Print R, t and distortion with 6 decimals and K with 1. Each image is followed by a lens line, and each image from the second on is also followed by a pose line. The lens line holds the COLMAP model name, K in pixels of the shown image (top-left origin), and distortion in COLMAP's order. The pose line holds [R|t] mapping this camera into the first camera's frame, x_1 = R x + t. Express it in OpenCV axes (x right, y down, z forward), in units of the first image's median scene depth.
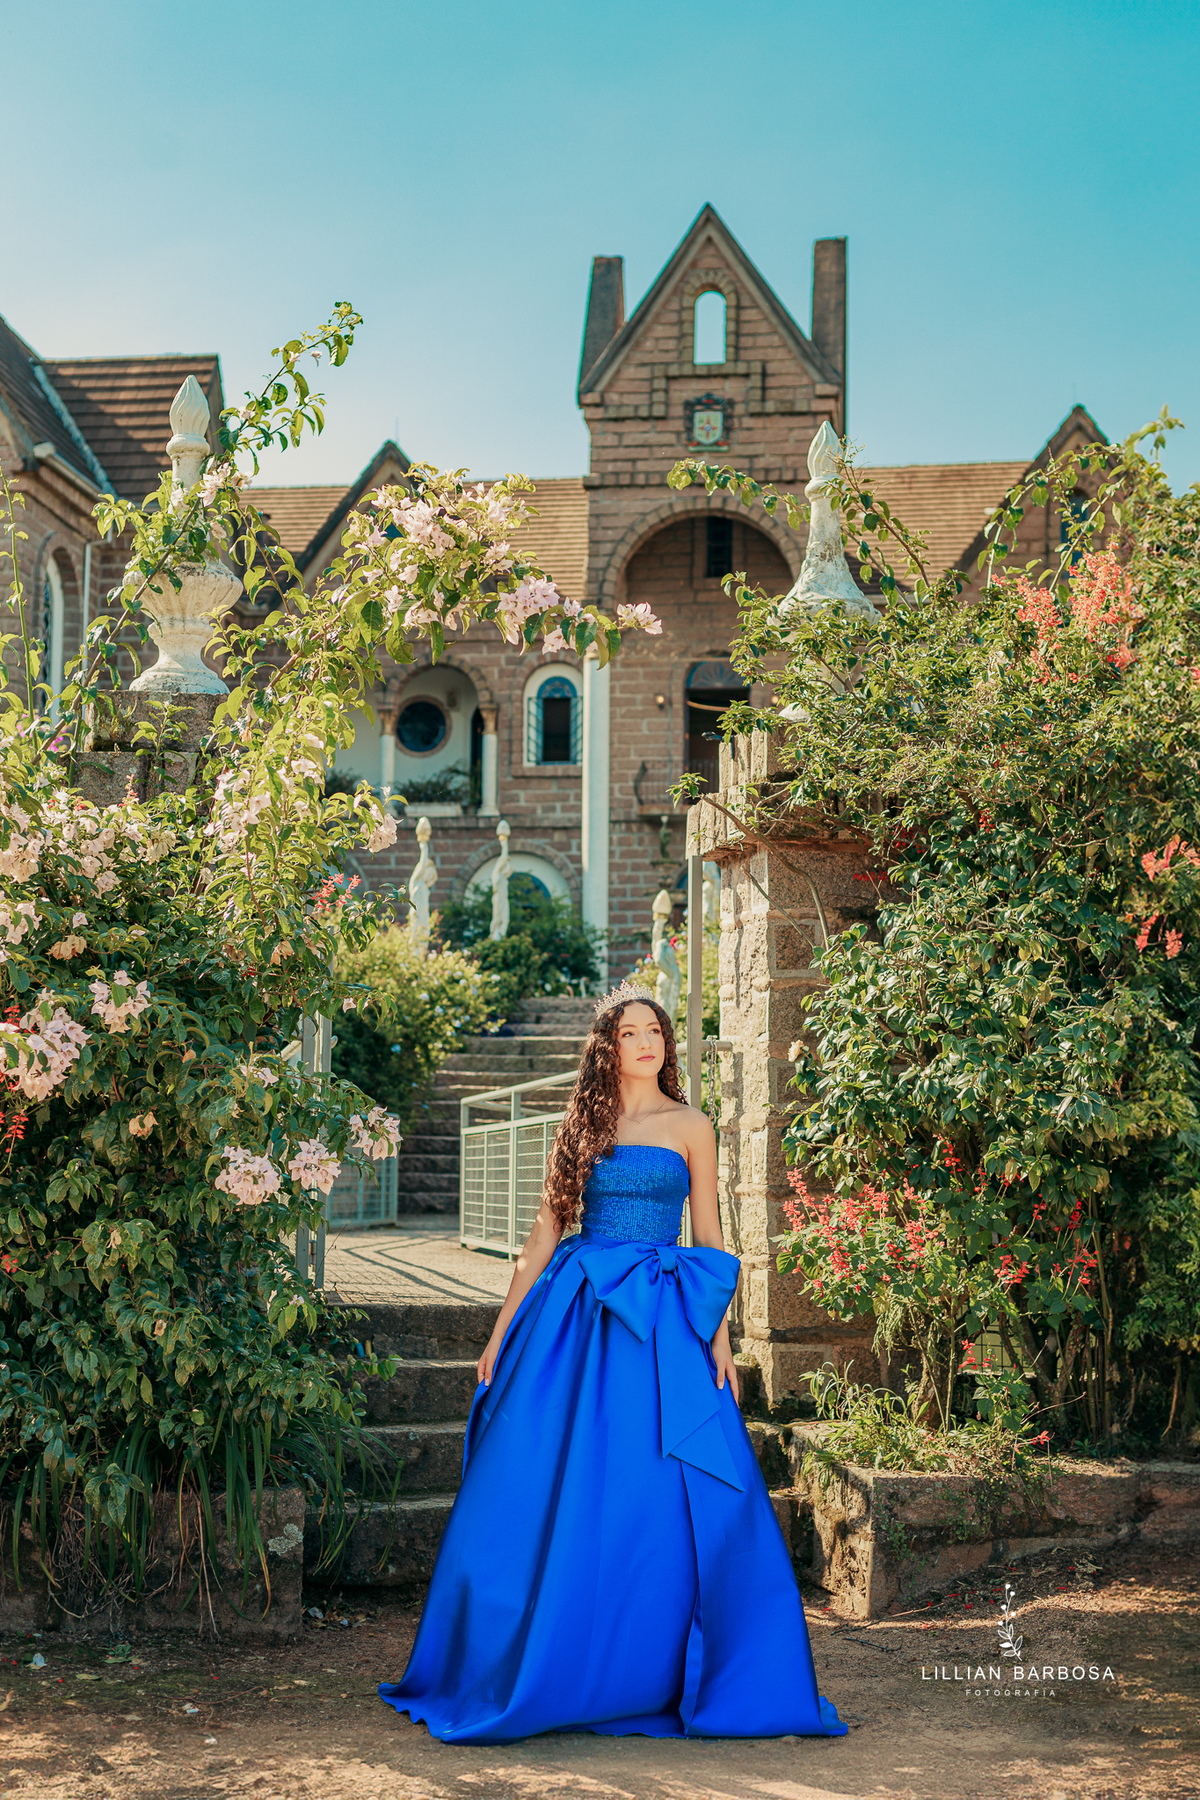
lens RADIAL K [[2571.8, 0, 594.0], [0, 2571.8, 1041.3], [0, 0, 1]] dist [0.172353, -0.521475]
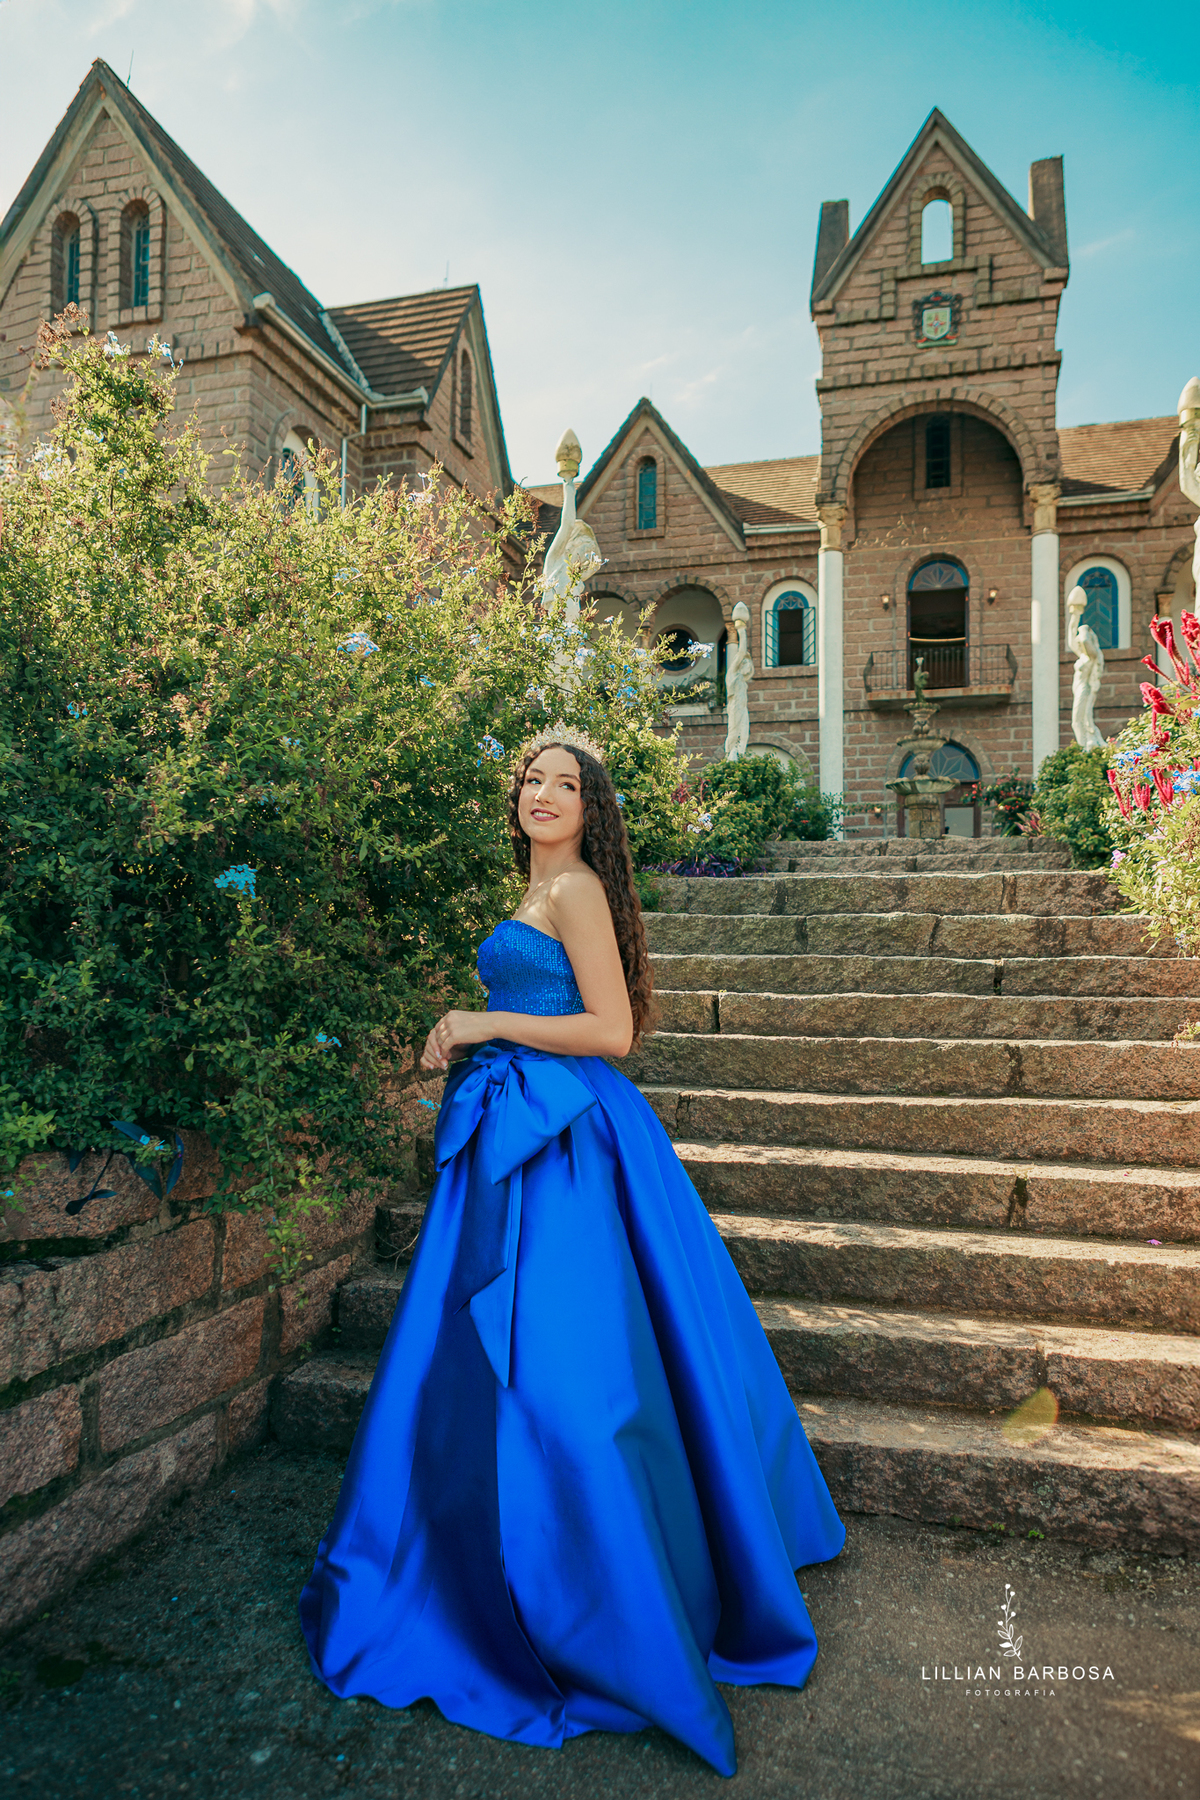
lens RADIAL K [[1195.4, 0, 584.5], [0, 1195.4, 939.0], [0, 0, 1]] dist [-0.041930, 0.051013]
pose [[0.985106, -0.007467, -0.171788, -0.016106], [0.010720, 0.999780, 0.018016, 0.003612], [0.171615, -0.019589, 0.984969, 0.495018]]
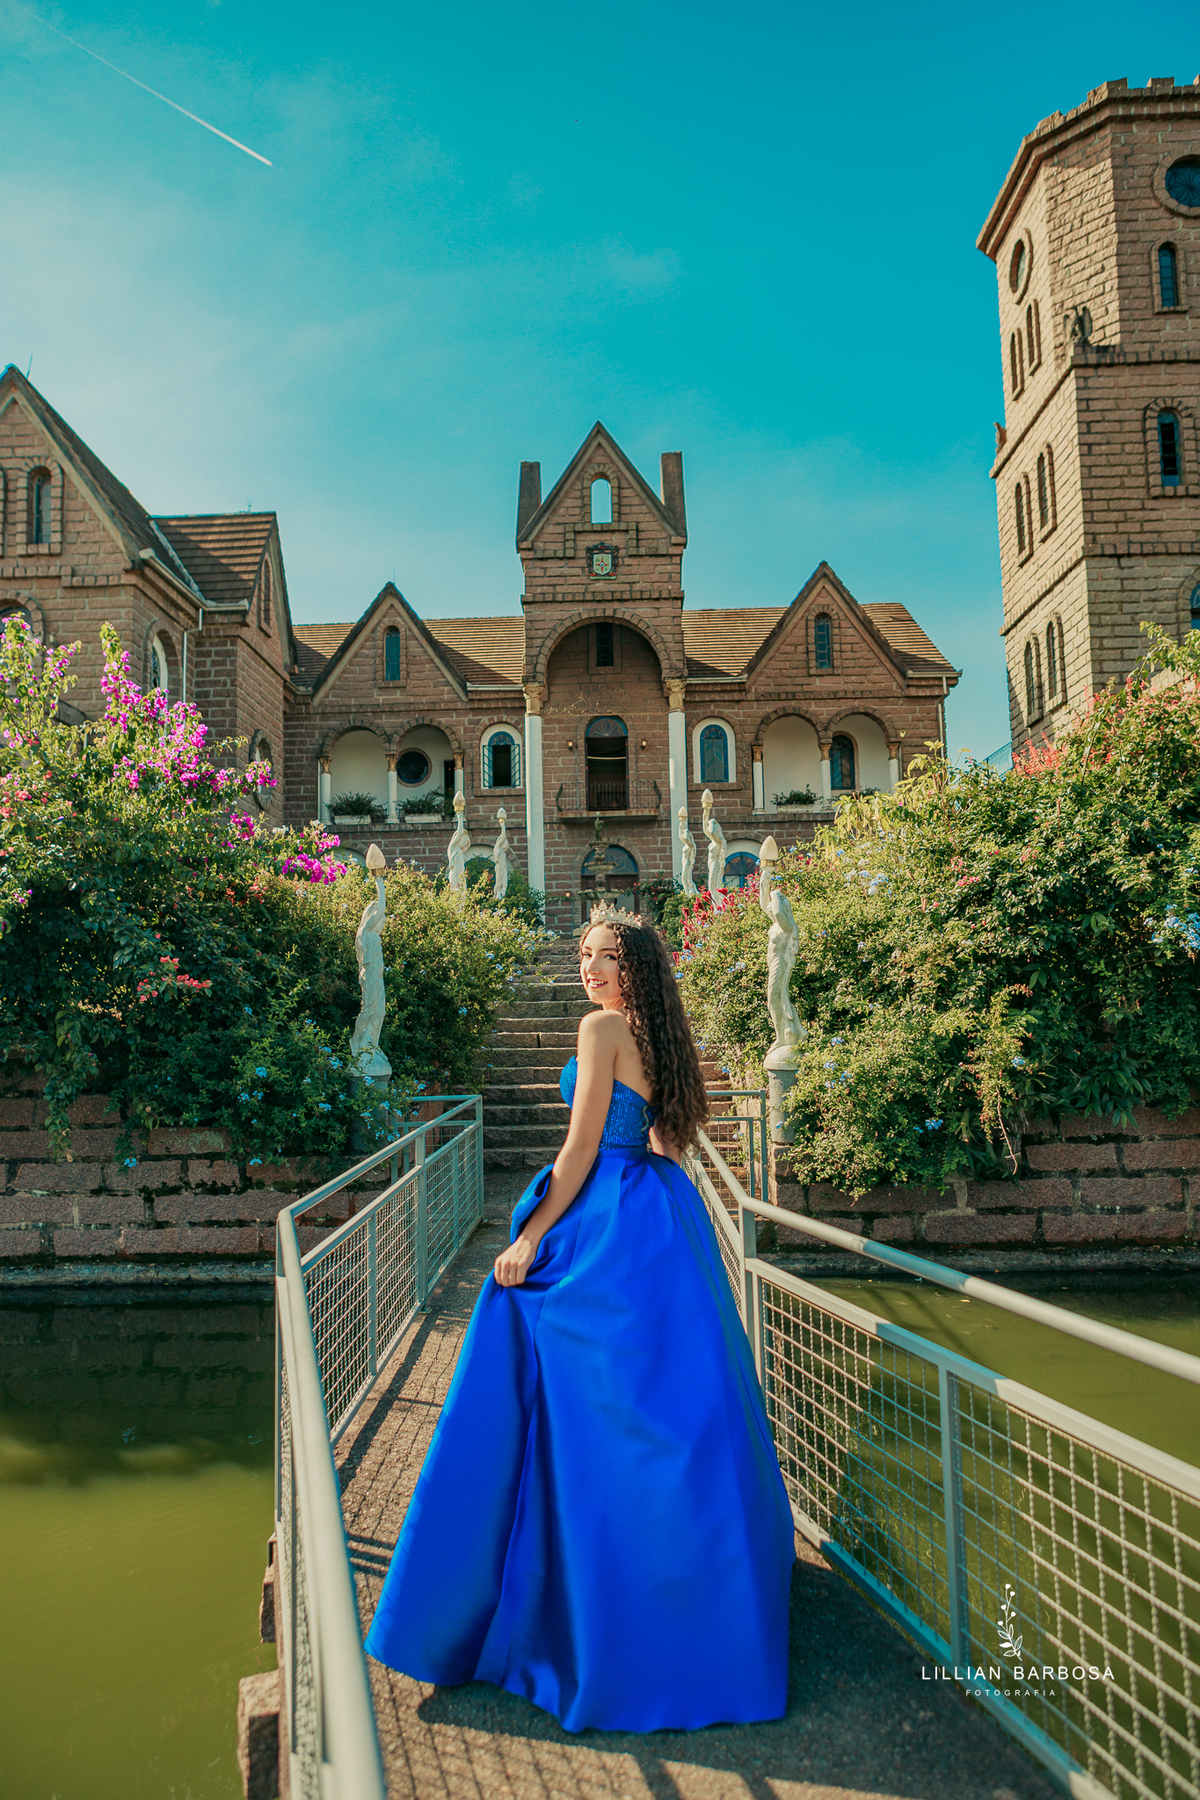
lens RADIAL K [[1195.4, 0, 584.5], [0, 1195.4, 939.0], [0, 0, 1]] dist [-0.041930, 0.051013]
pose [[0.994914, -0.027194, 0.096984, -0.040656], [0.028038, 0.999580, -0.007352, -0.010641], [-0.096743, 0.010034, 0.995259, 0.303226]]
